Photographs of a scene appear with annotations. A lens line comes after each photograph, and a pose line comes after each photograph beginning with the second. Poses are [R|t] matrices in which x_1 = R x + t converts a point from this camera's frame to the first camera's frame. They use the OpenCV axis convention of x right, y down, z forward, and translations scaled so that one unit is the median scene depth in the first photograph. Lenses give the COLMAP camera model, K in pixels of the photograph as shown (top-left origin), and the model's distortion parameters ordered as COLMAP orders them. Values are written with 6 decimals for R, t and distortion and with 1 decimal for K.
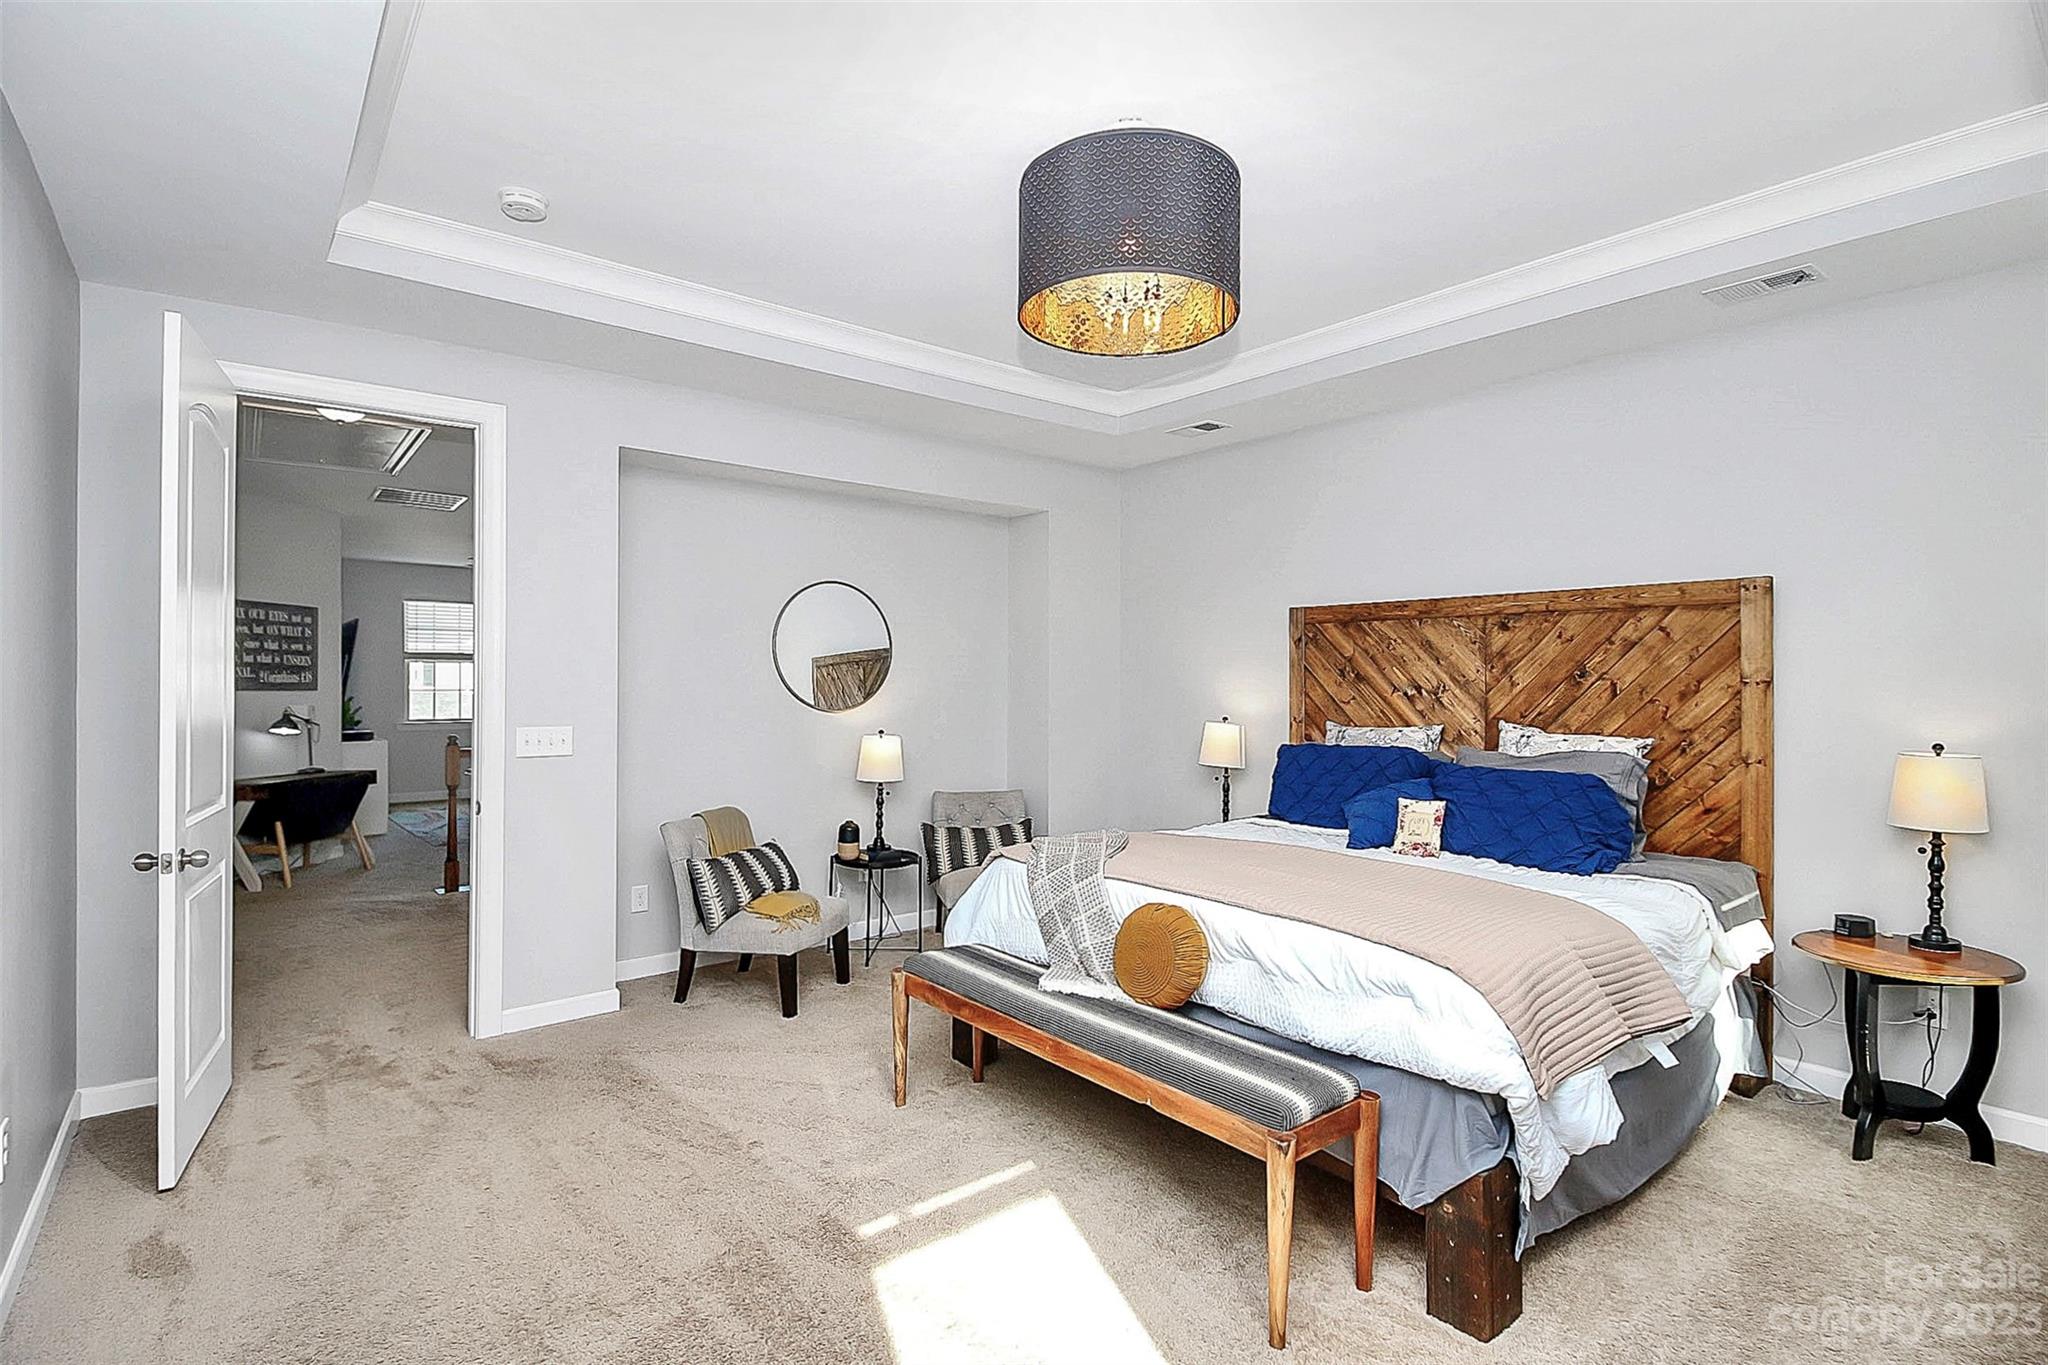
lens RADIAL K [[977.9, 0, 1030.1], [0, 977.9, 675.1], [0, 0, 1]] dist [-0.007402, -0.007454]
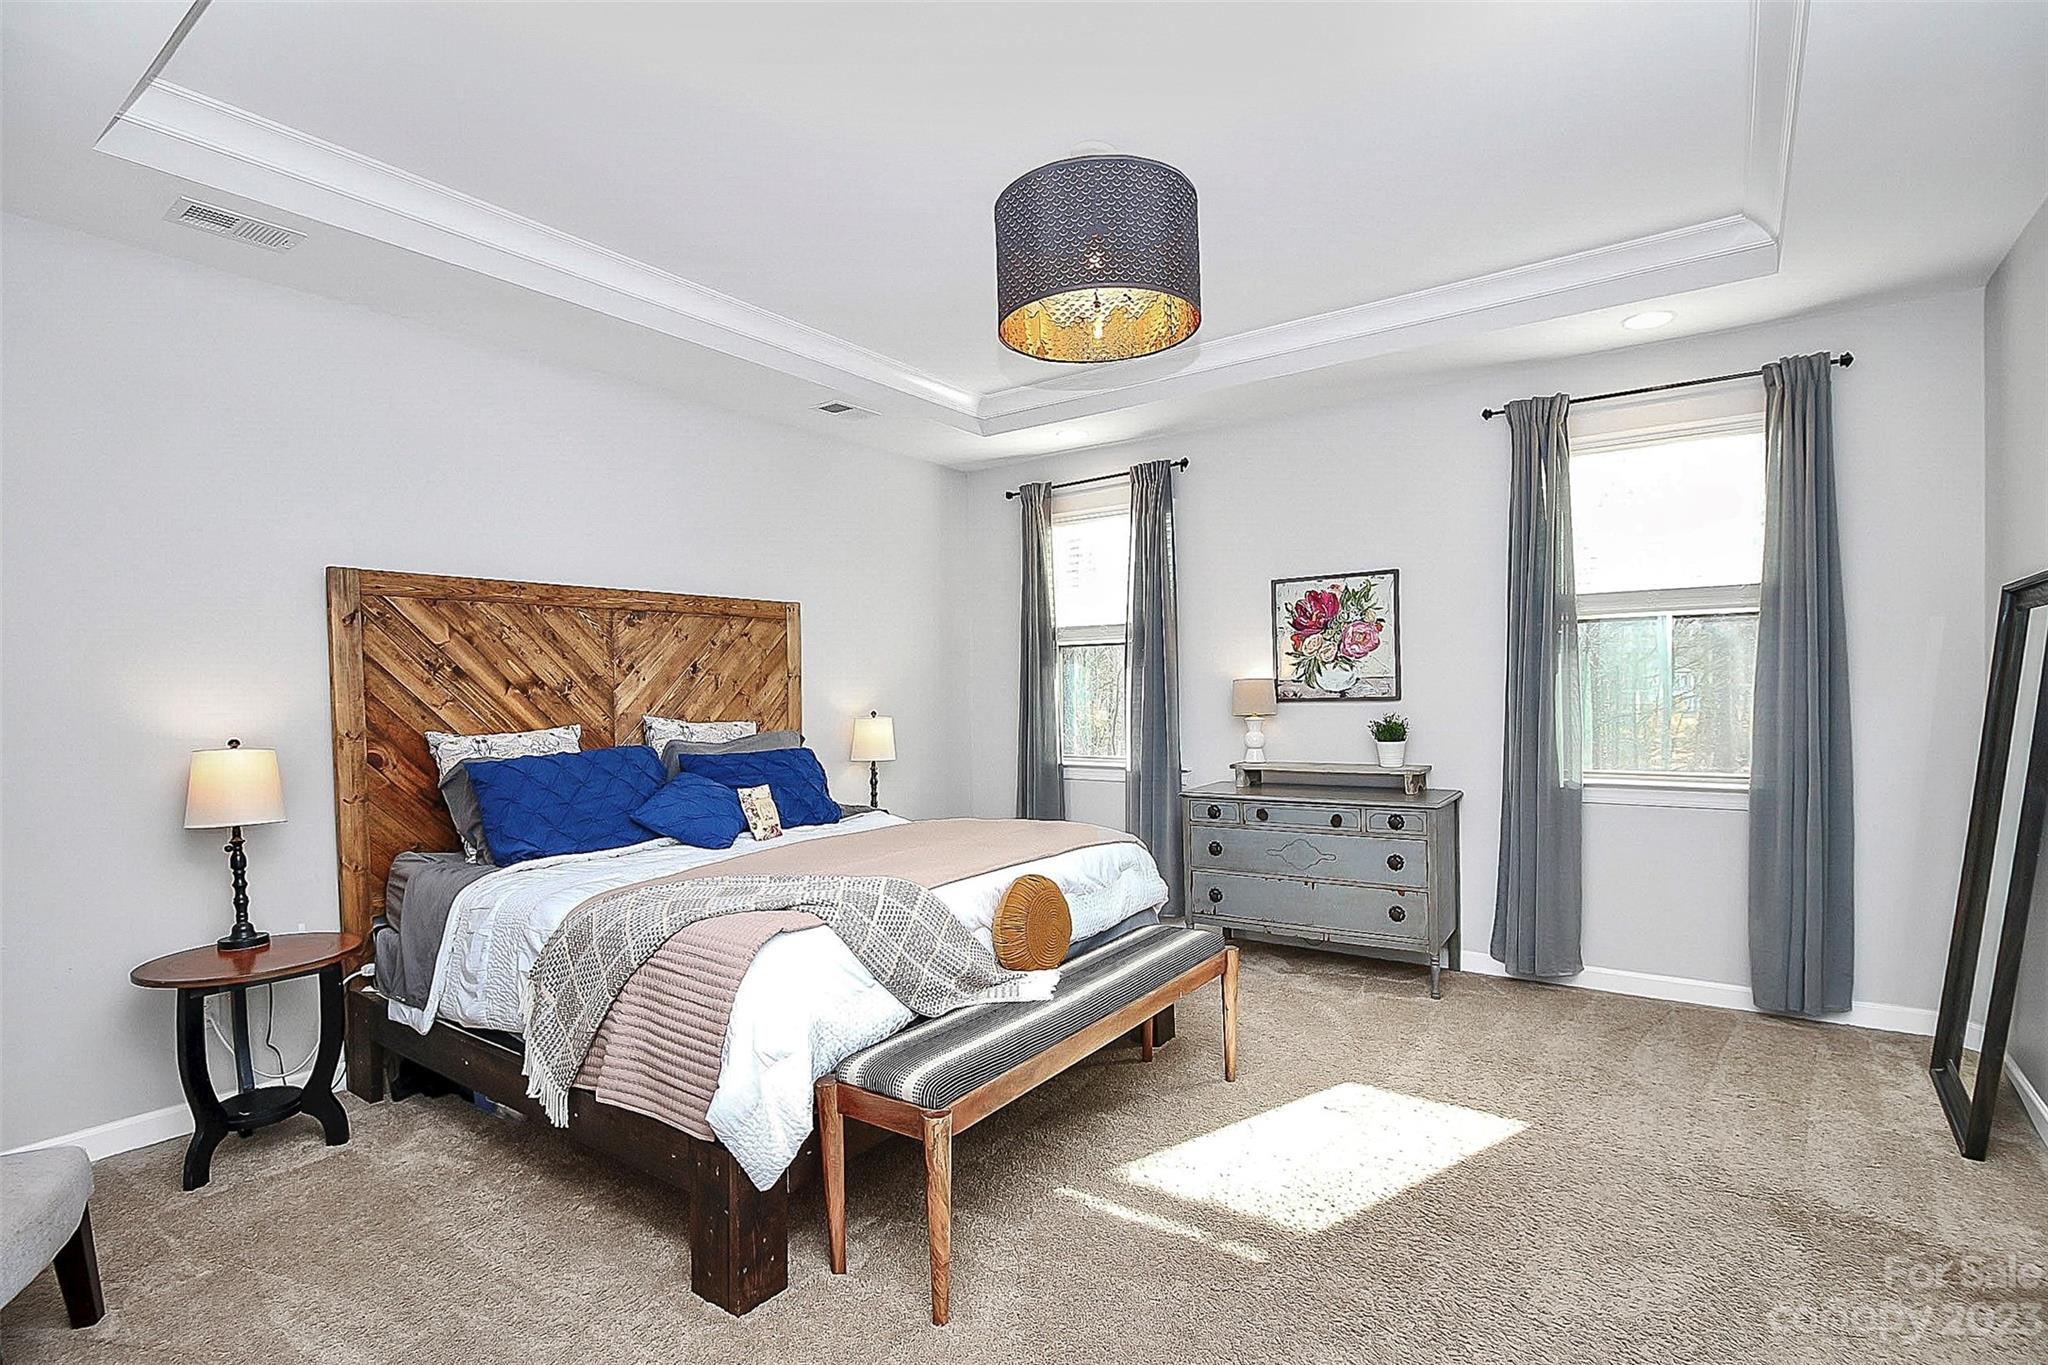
lens RADIAL K [[977.9, 0, 1031.9], [0, 977.9, 685.8], [0, 0, 1]] dist [-0.007402, -0.007454]
pose [[-0.259977, 0.000495, 0.965615, -0.637193], [0.010978, 0.999937, 0.002443, 0.019294], [-0.965552, 0.011235, -0.259966, 0.919878]]
